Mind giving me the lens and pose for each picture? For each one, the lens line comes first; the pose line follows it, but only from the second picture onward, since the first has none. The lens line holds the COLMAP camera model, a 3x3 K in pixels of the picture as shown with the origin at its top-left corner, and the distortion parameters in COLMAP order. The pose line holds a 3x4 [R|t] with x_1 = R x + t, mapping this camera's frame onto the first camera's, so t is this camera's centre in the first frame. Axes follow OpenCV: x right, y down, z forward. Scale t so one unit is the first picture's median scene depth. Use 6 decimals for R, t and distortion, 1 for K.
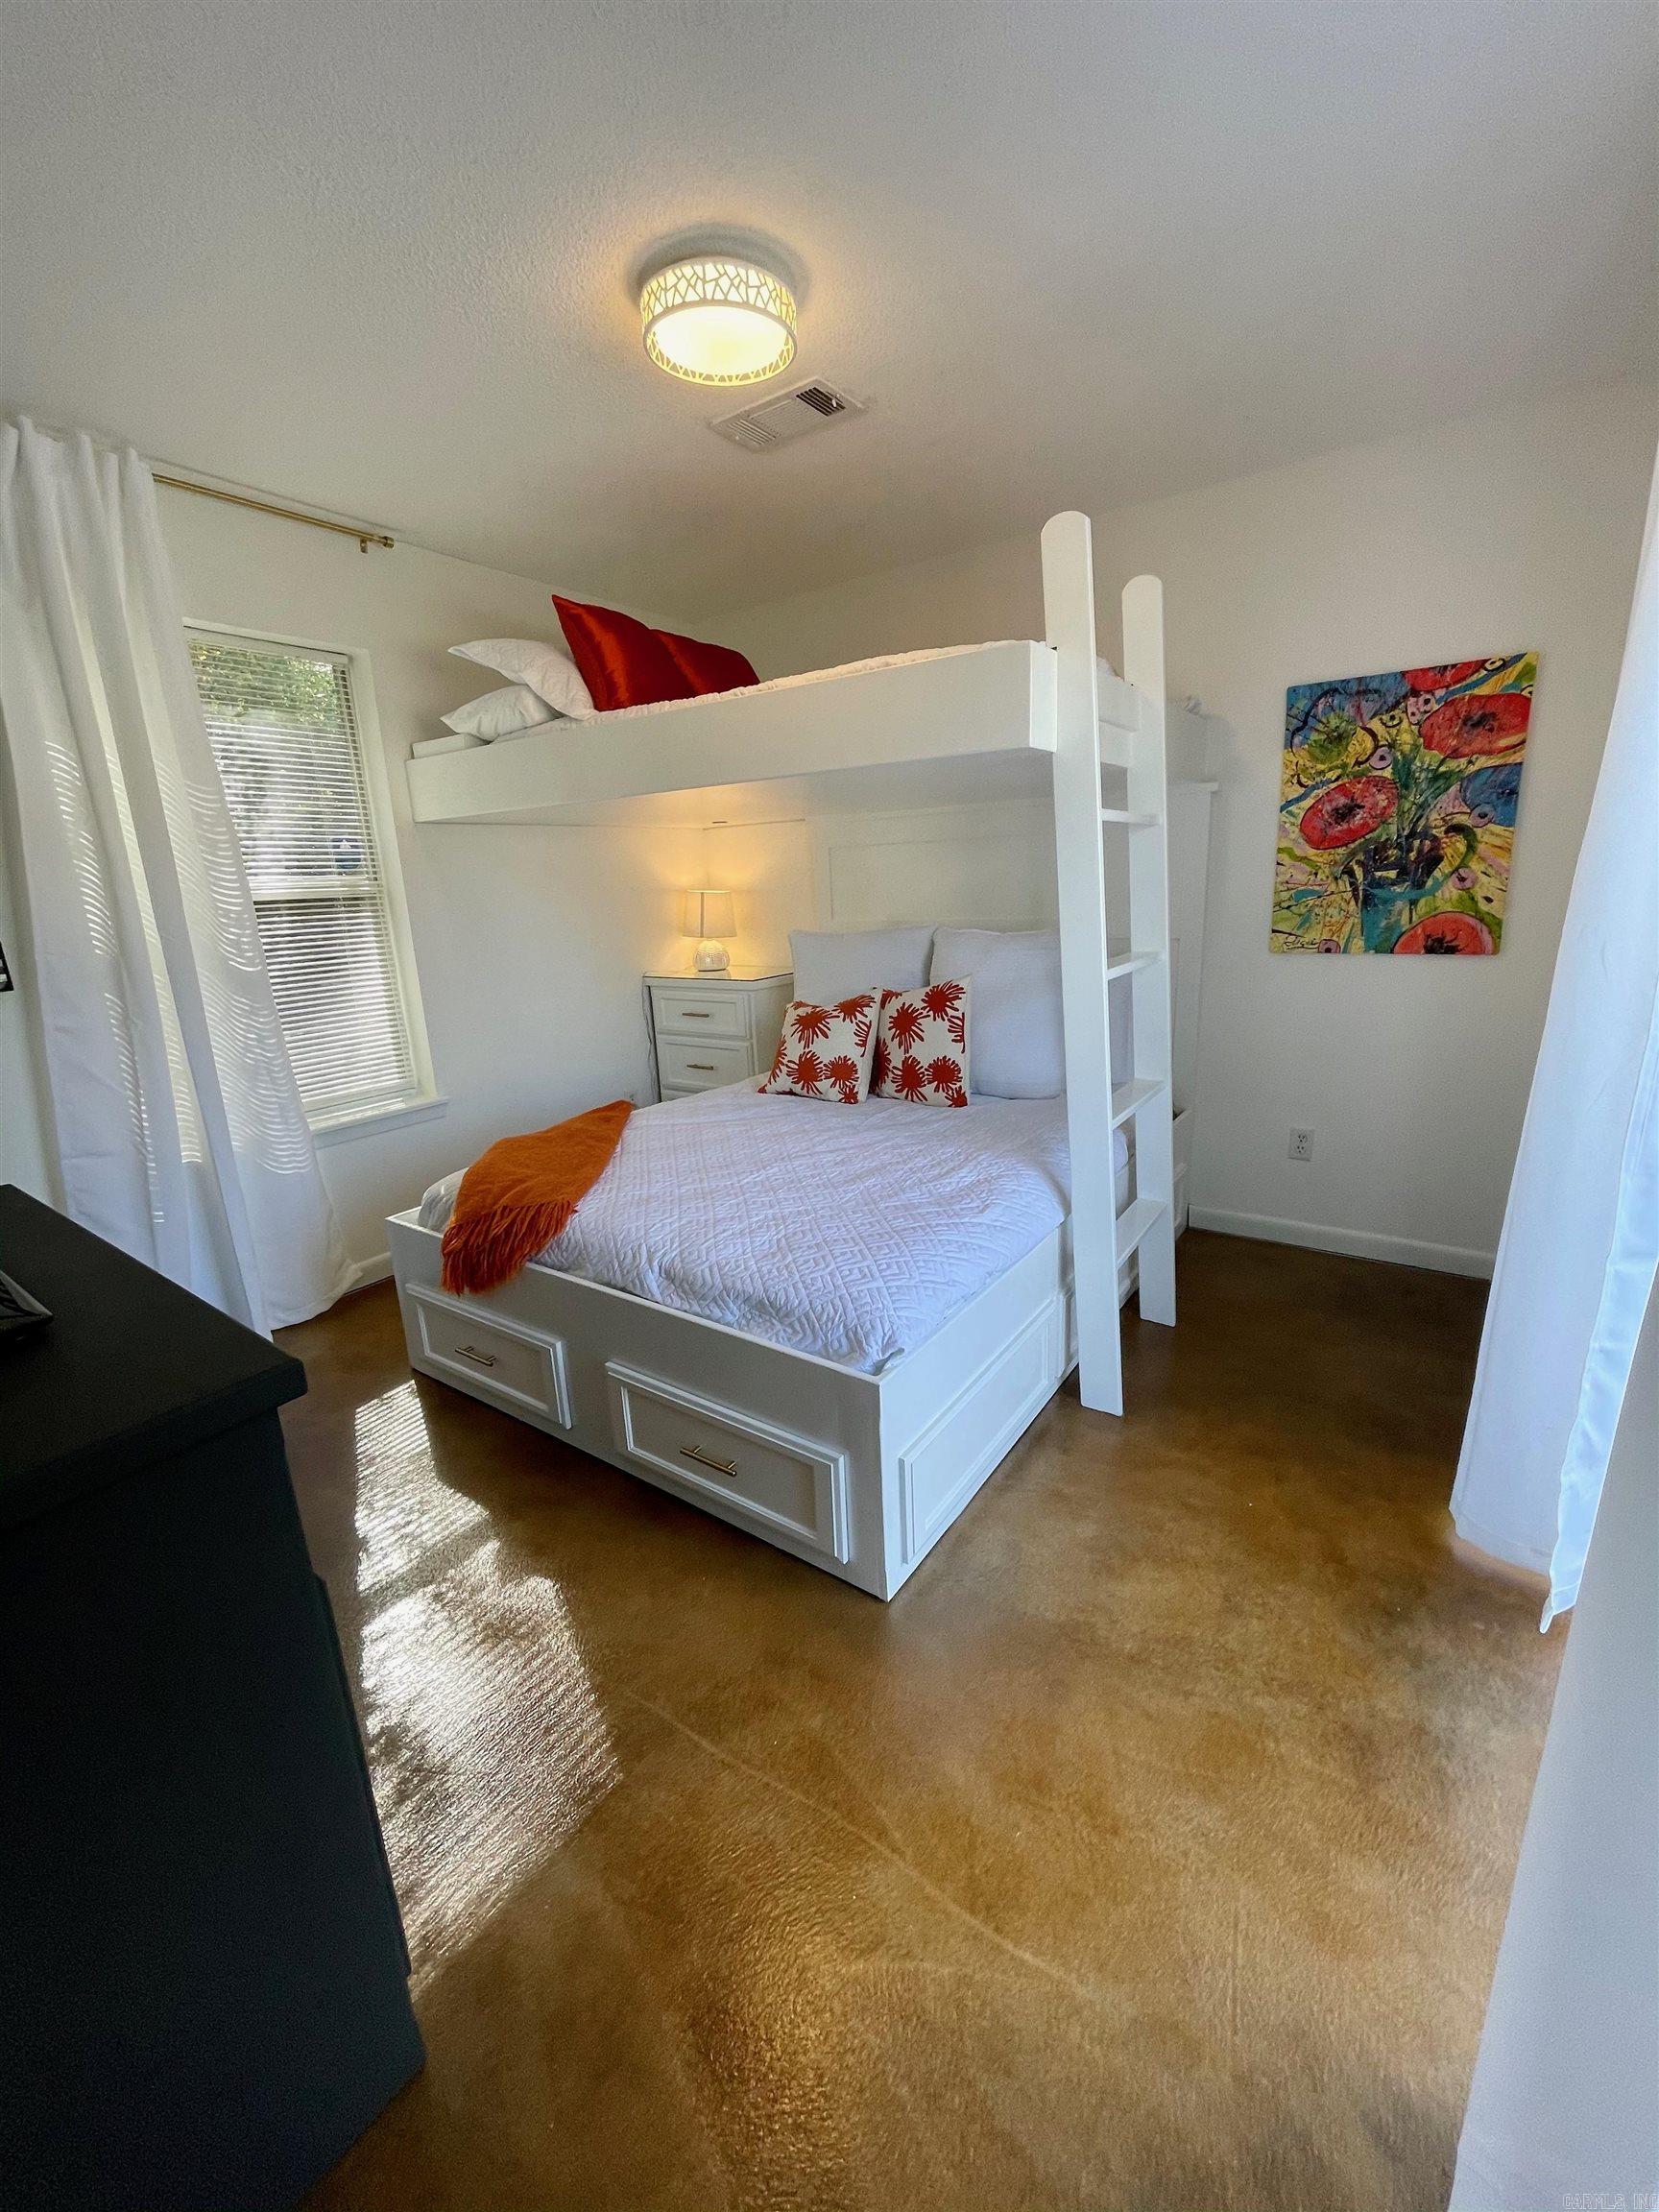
lens RADIAL K [[890.3, 0, 833.3], [0, 890.3, 1126.6], [0, 0, 1]] dist [-0.005346, 0.000379]
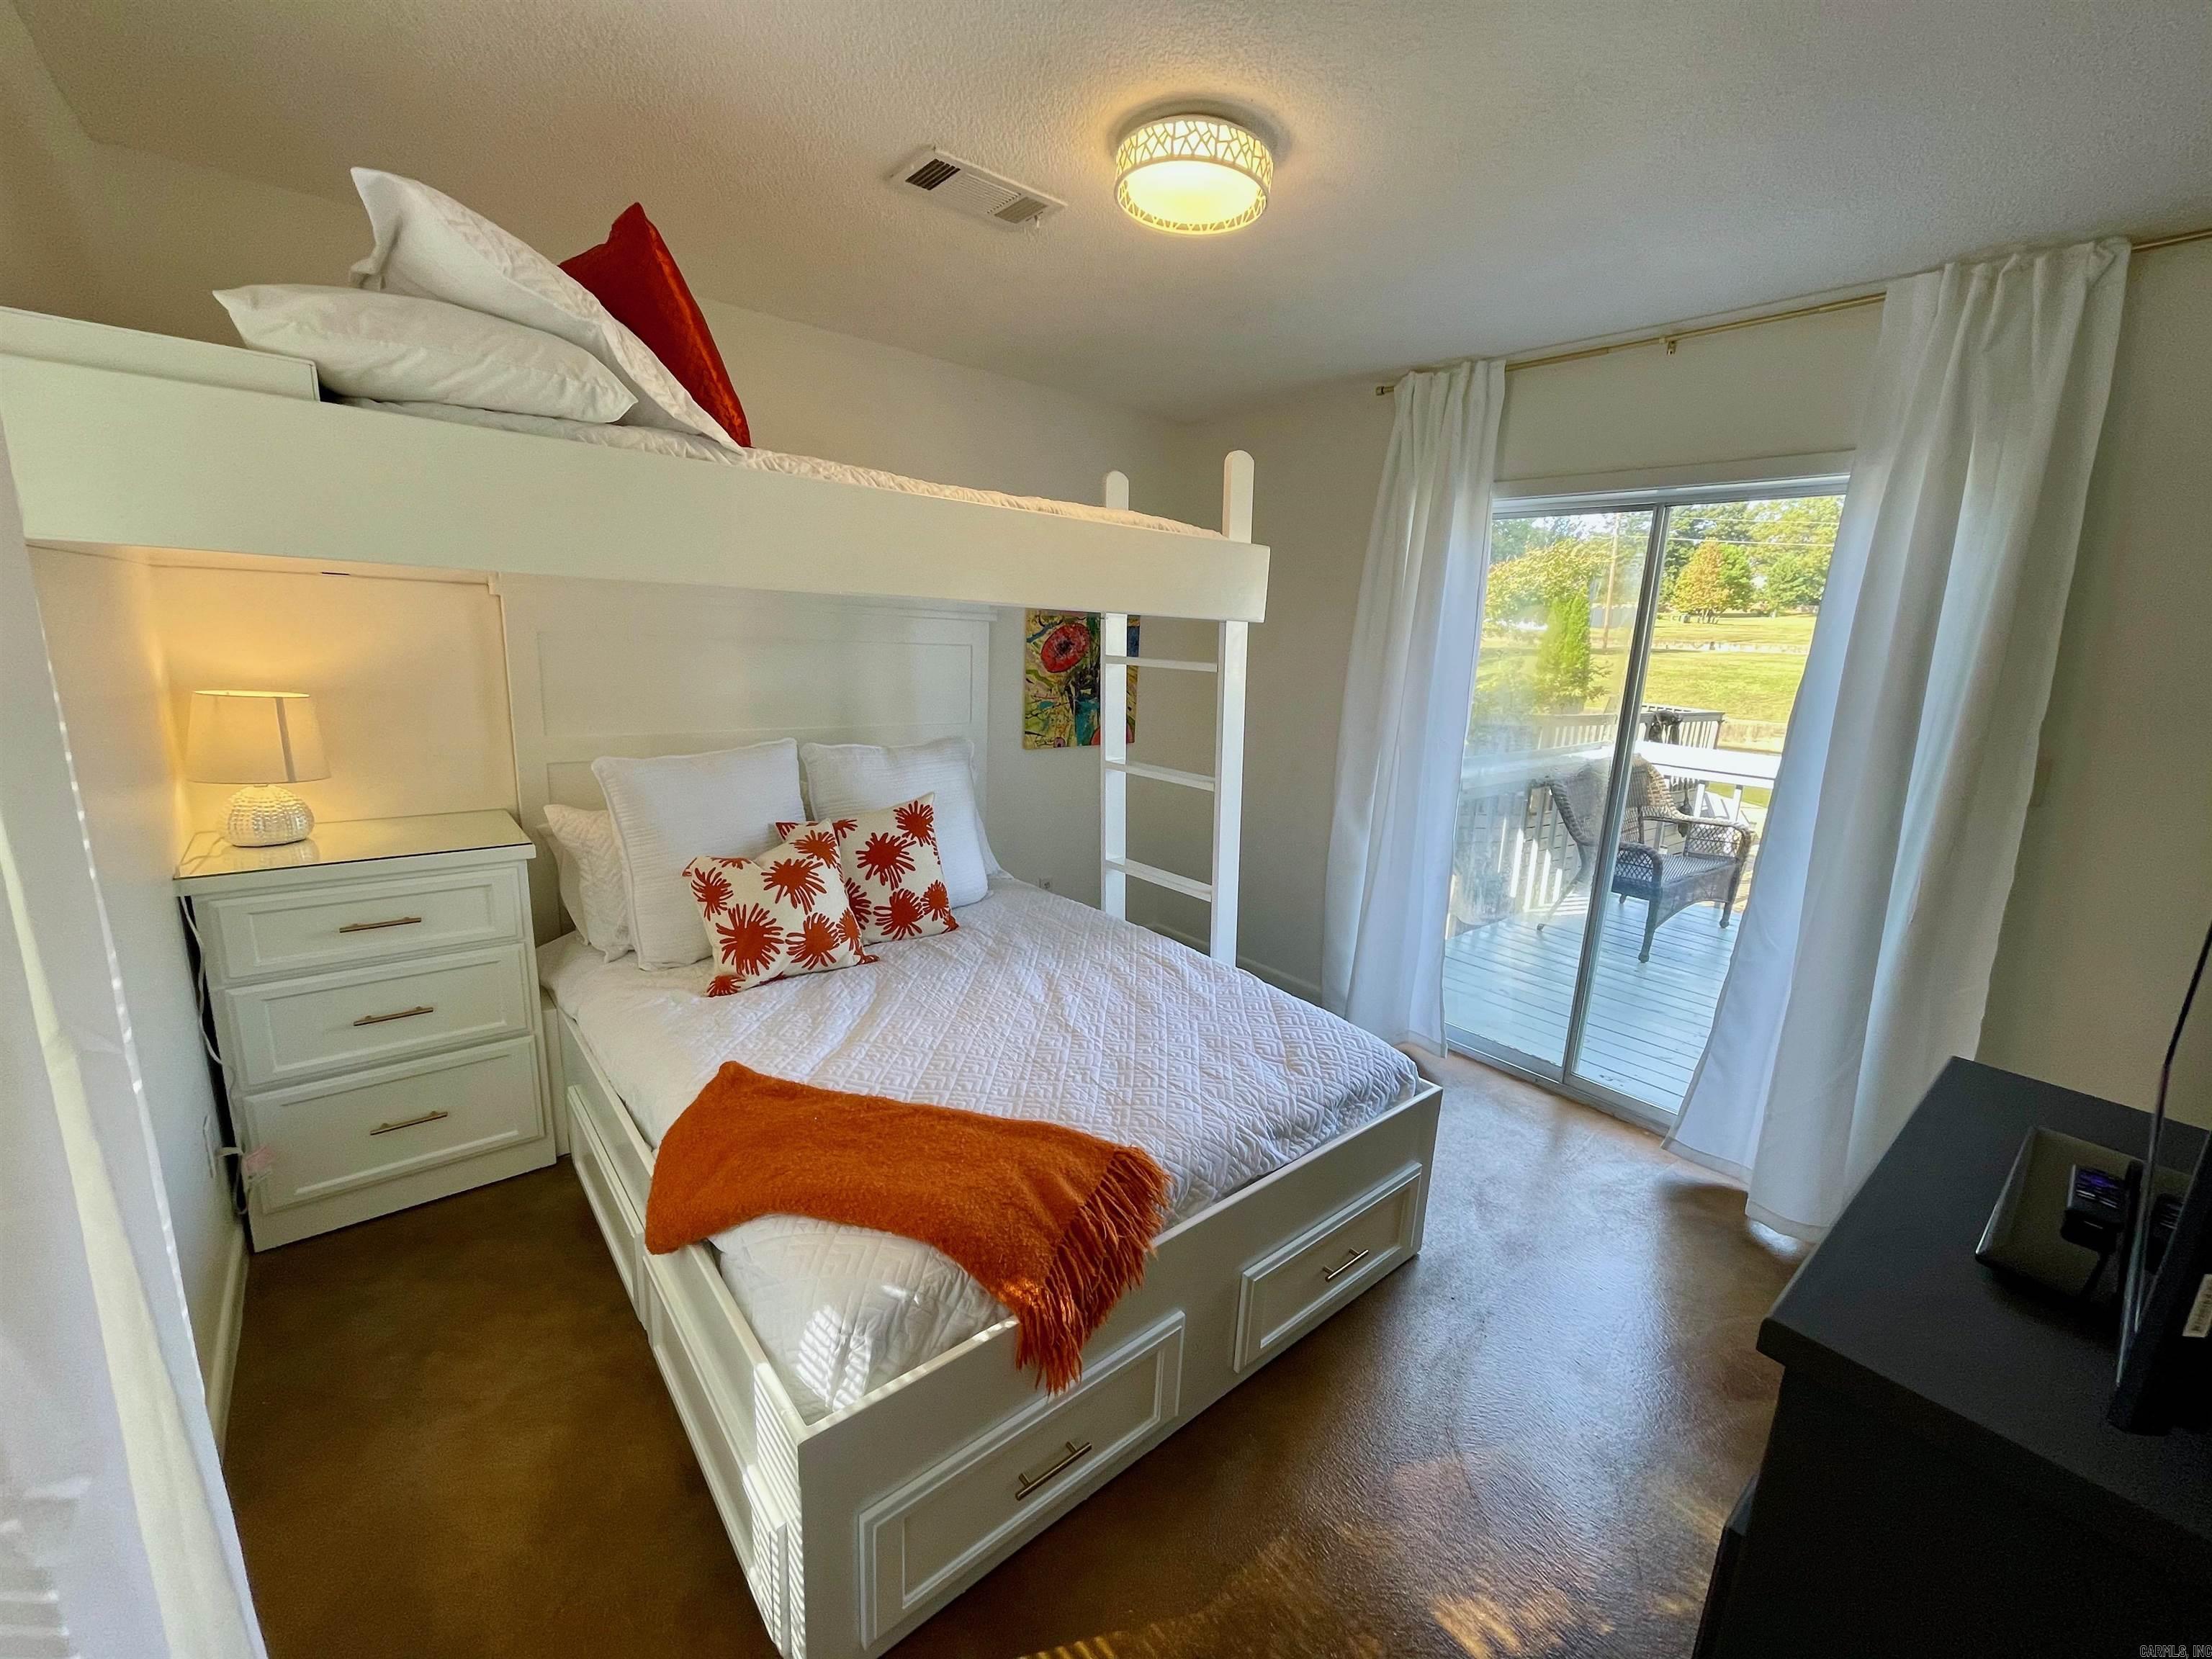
lens RADIAL K [[890.3, 0, 1107.2], [0, 890.3, 839.7], [0, 0, 1]] dist [-0.005346, 0.000379]
pose [[0.254332, -0.164429, 0.953036, -0.742970], [0.208388, 0.971610, 0.112023, -0.195791], [-0.944399, 0.170110, 0.281376, 0.574644]]
